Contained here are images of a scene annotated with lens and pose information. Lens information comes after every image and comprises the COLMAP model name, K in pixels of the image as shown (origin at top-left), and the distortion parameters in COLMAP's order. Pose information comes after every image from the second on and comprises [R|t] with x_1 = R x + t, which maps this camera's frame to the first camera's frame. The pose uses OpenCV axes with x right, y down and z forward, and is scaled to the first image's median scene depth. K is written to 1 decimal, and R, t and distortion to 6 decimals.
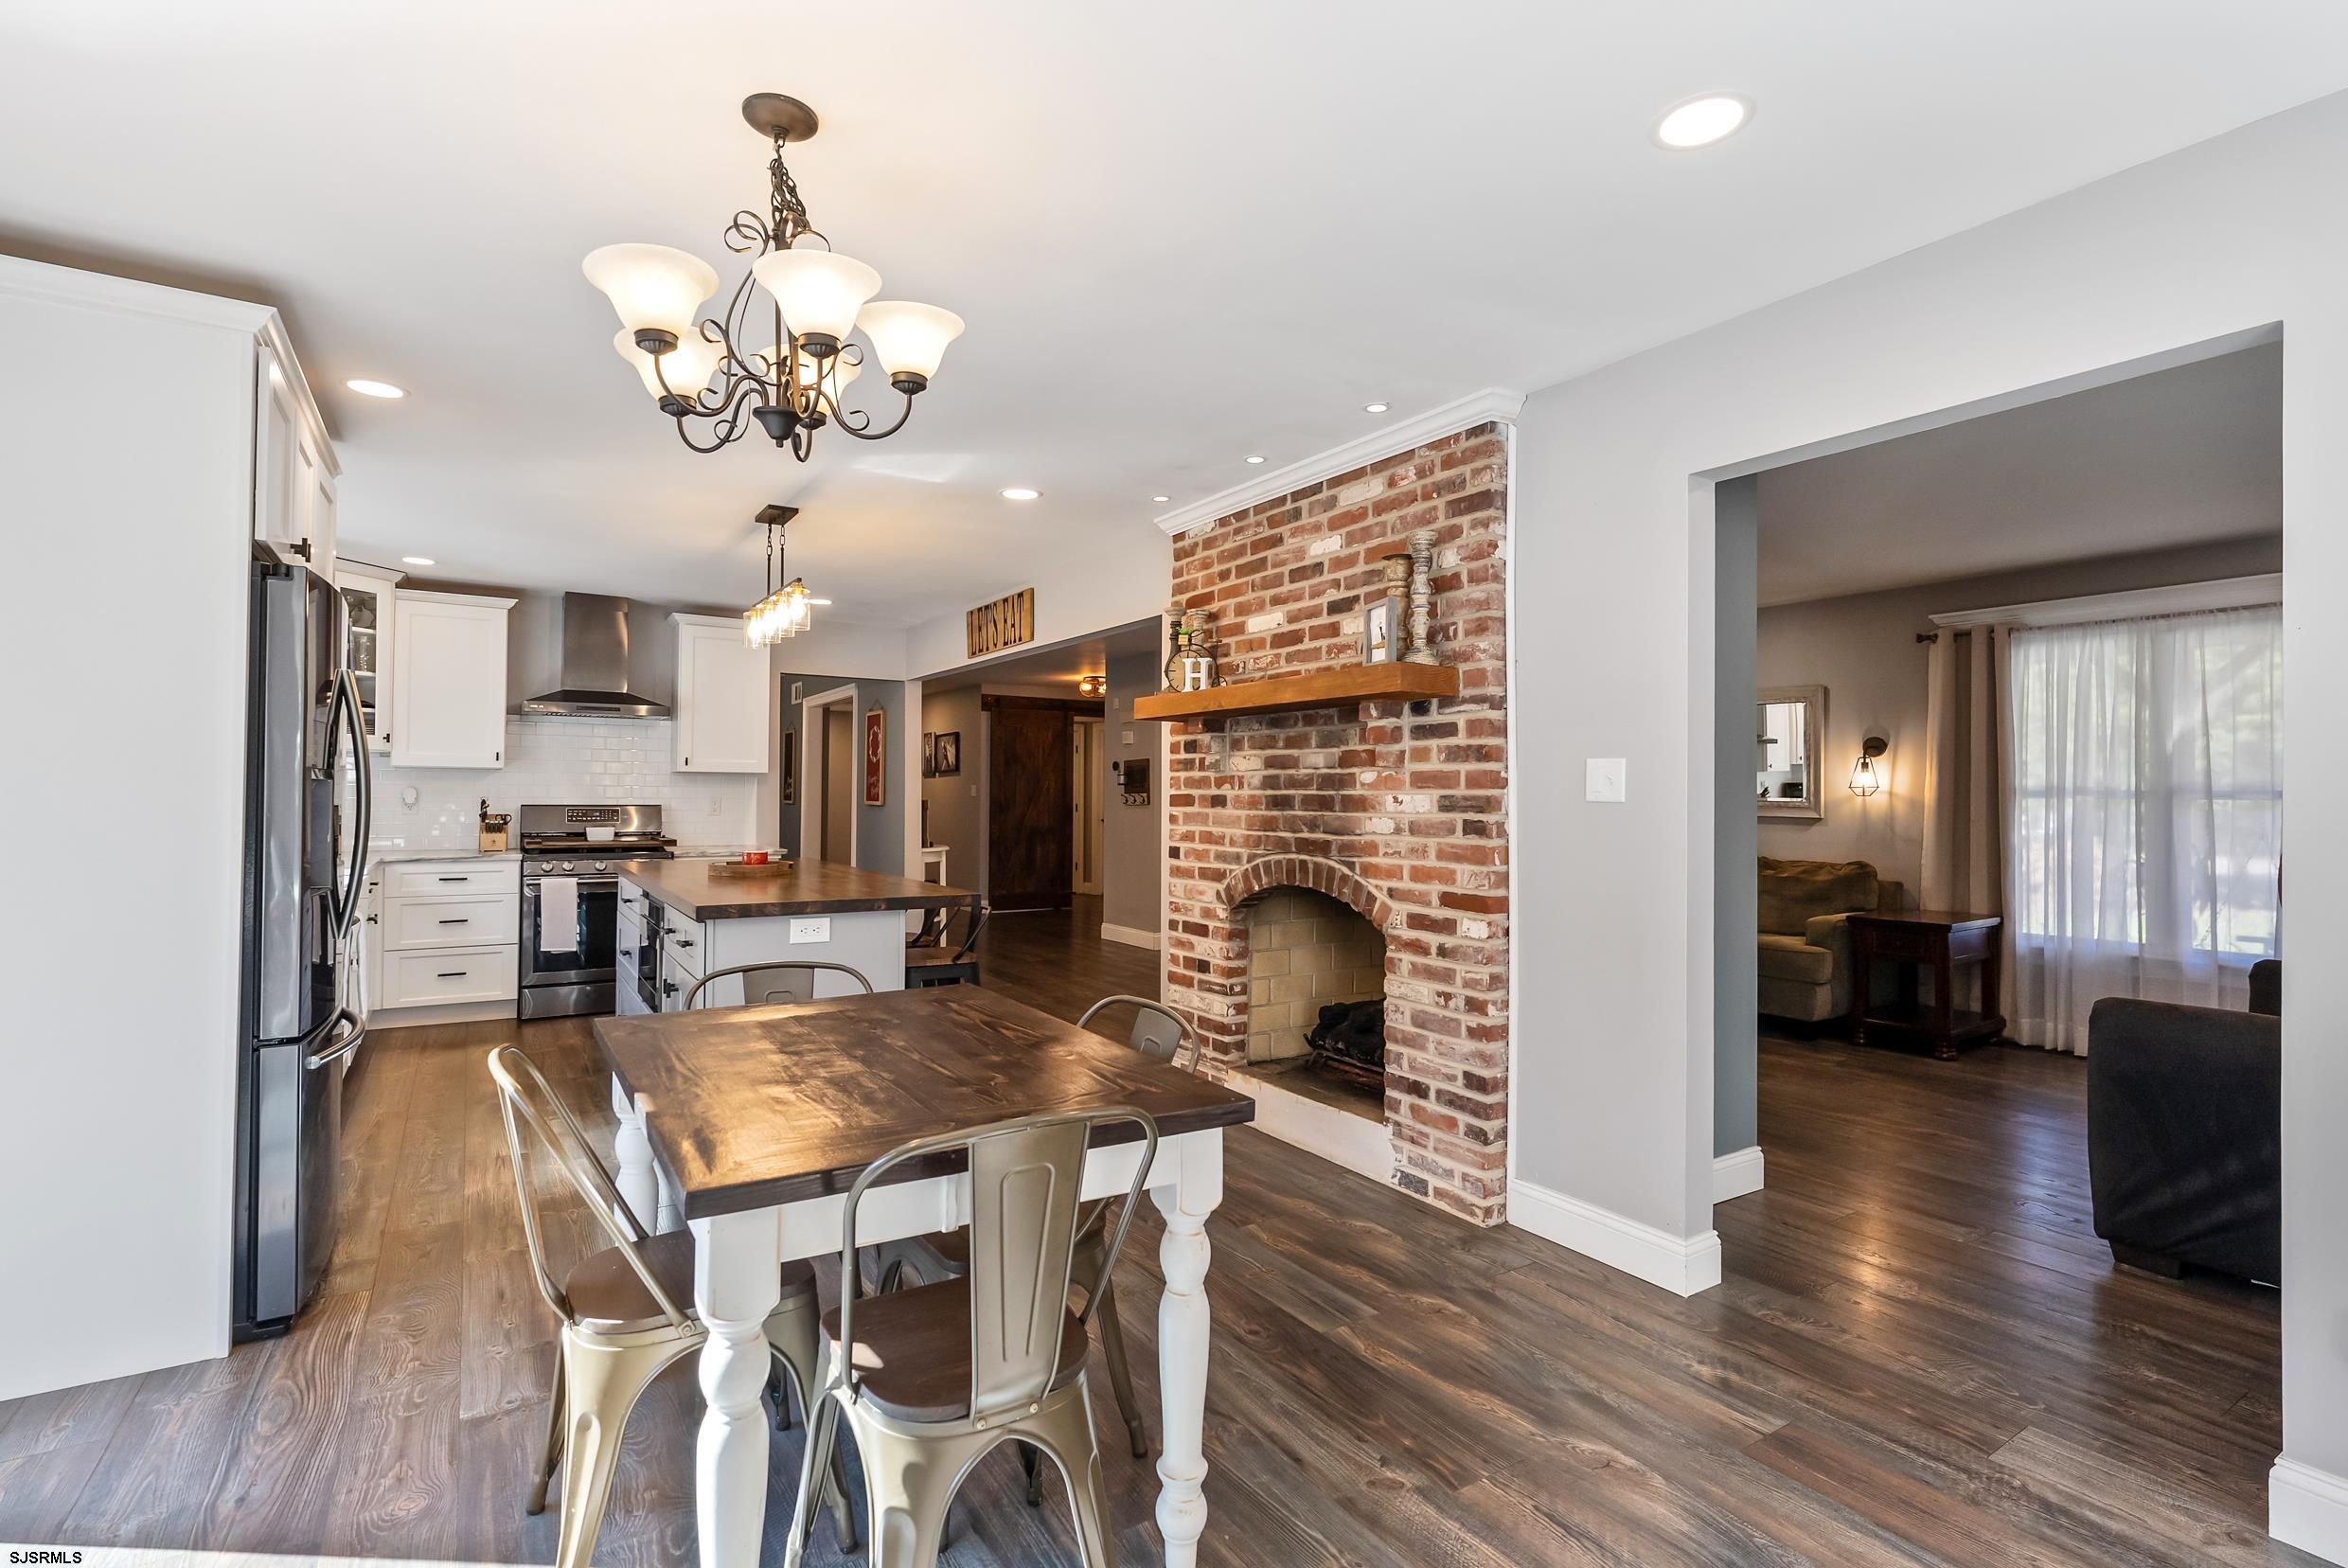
lens RADIAL K [[1095.6, 0, 1173.0], [0, 1095.6, 784.8], [0, 0, 1]] dist [0.002476, -0.000344]
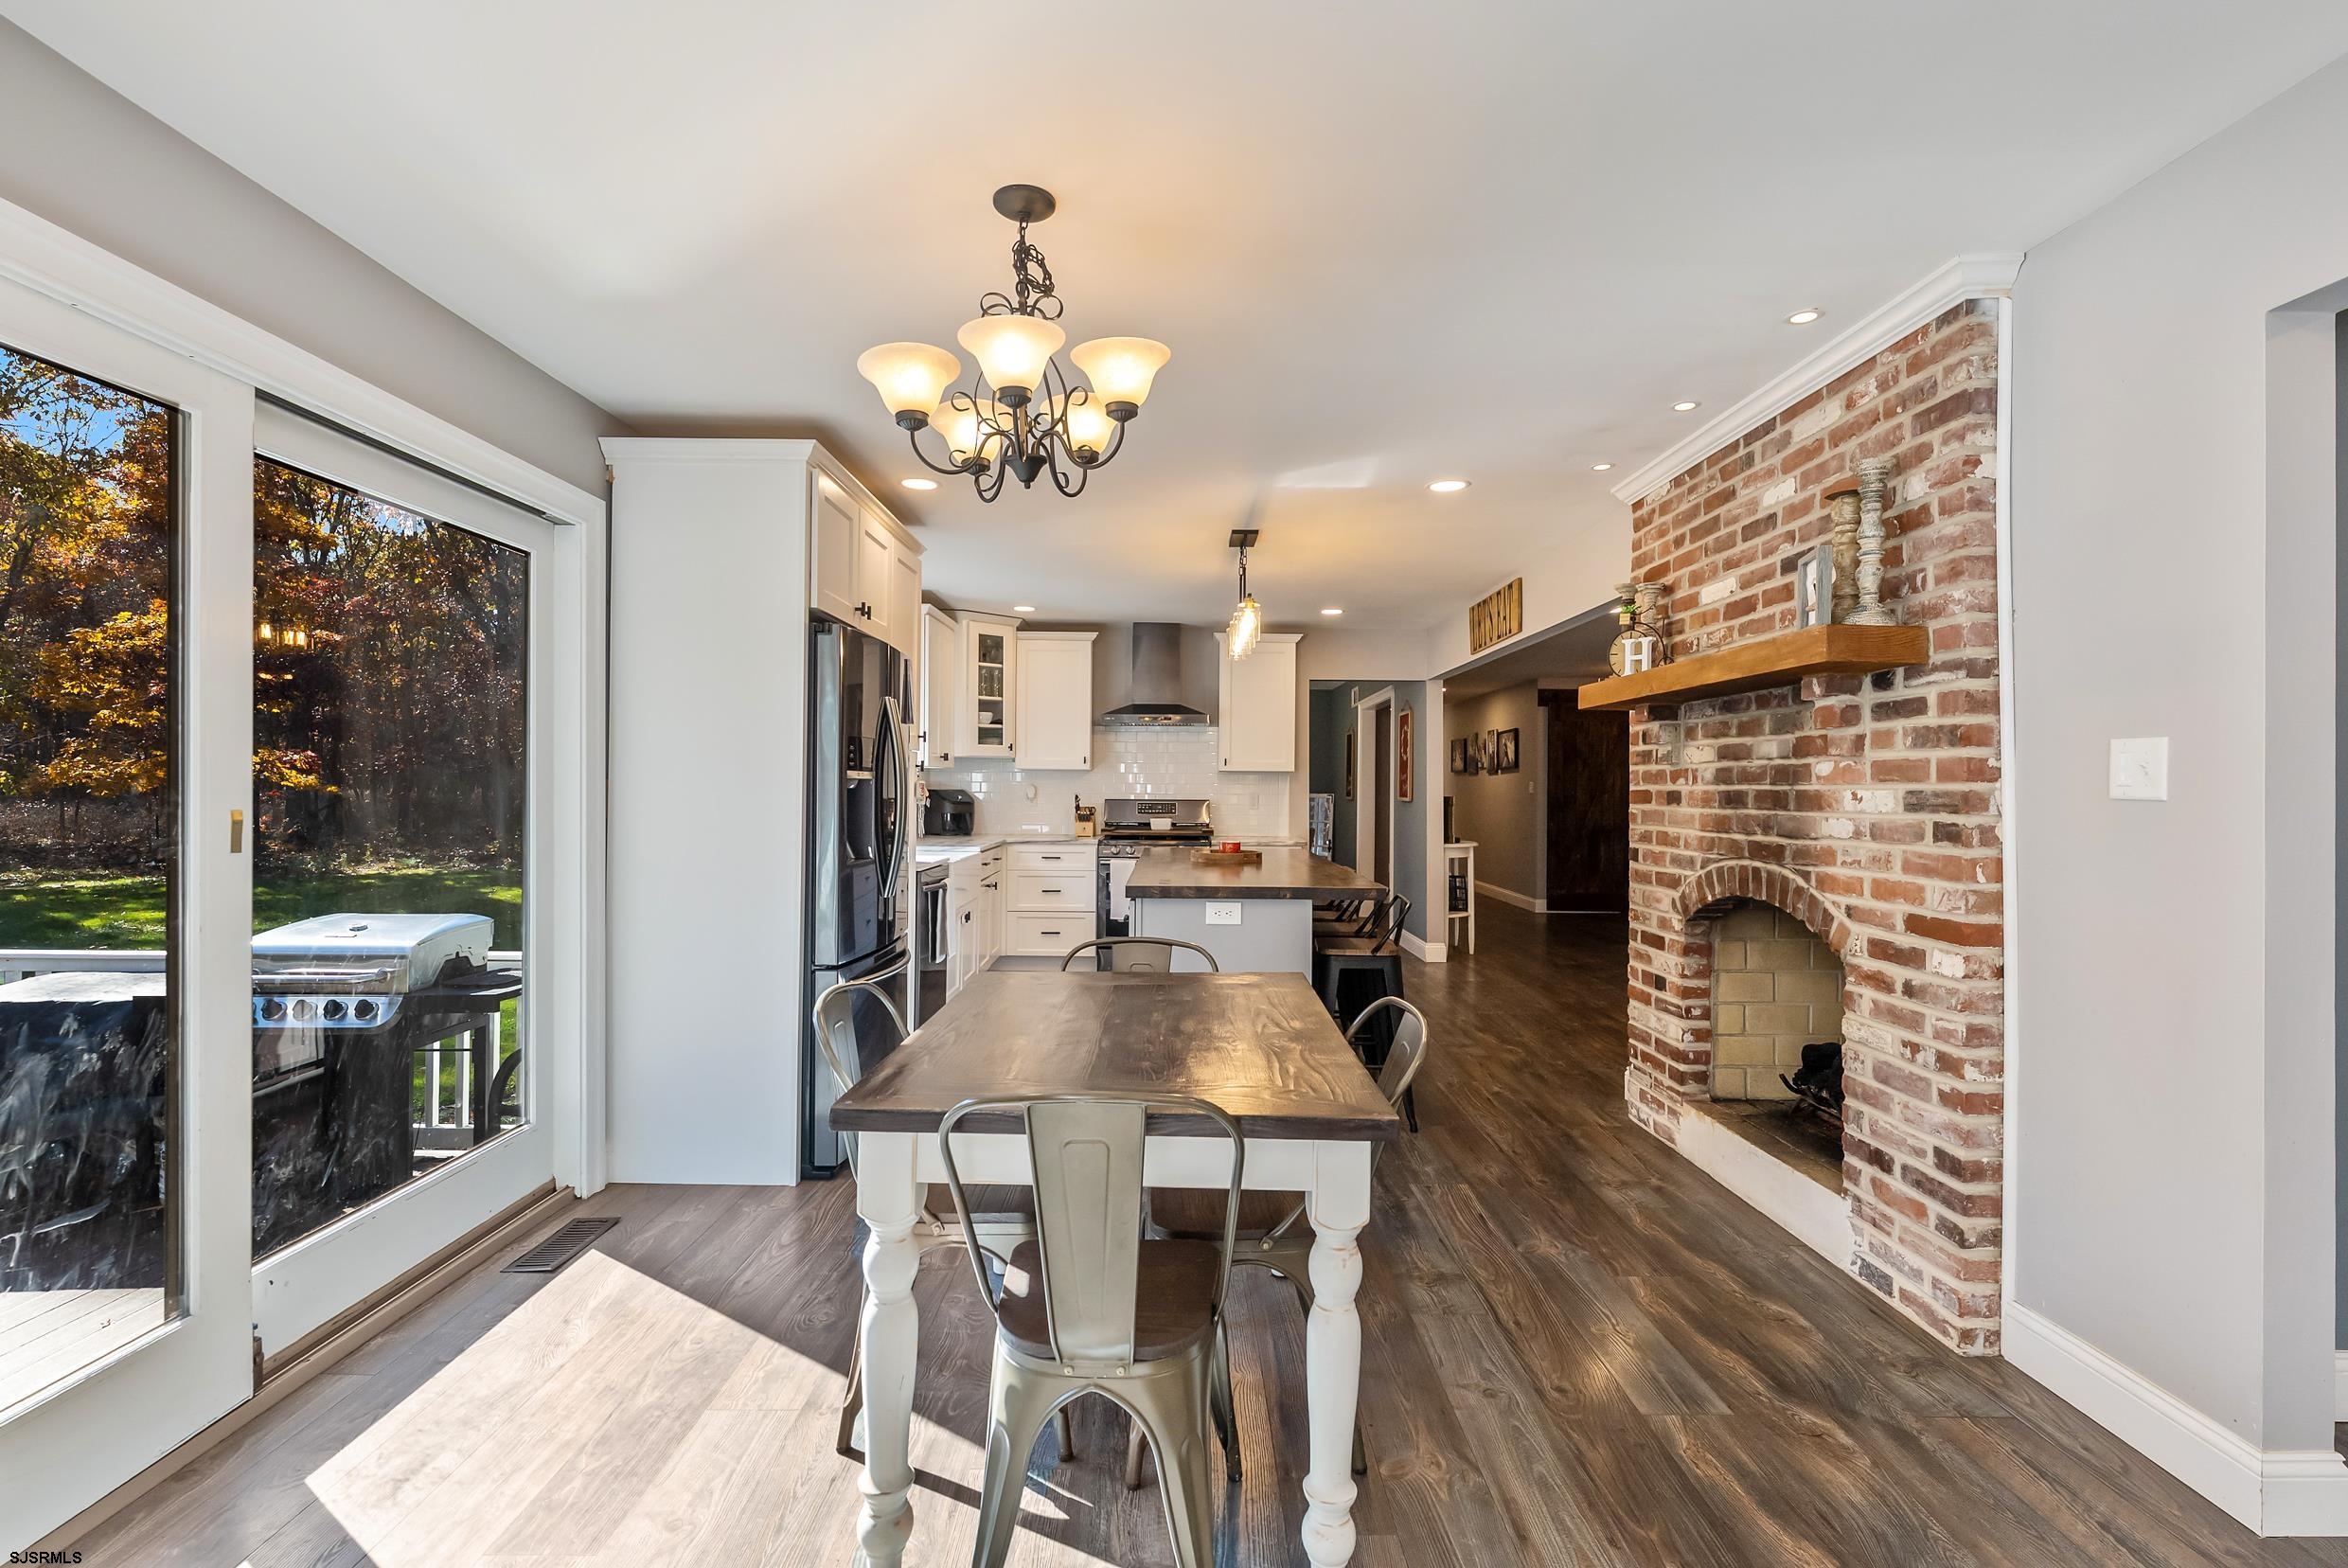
lens RADIAL K [[1062.9, 0, 1175.7], [0, 1062.9, 784.2], [0, 0, 1]] dist [0.000101, -0.000144]
pose [[0.844580, -0.003434, -0.535419, 0.208847], [0.004266, 0.999991, 0.000316, 0.002446], [0.535413, -0.002551, 0.844587, 0.076050]]
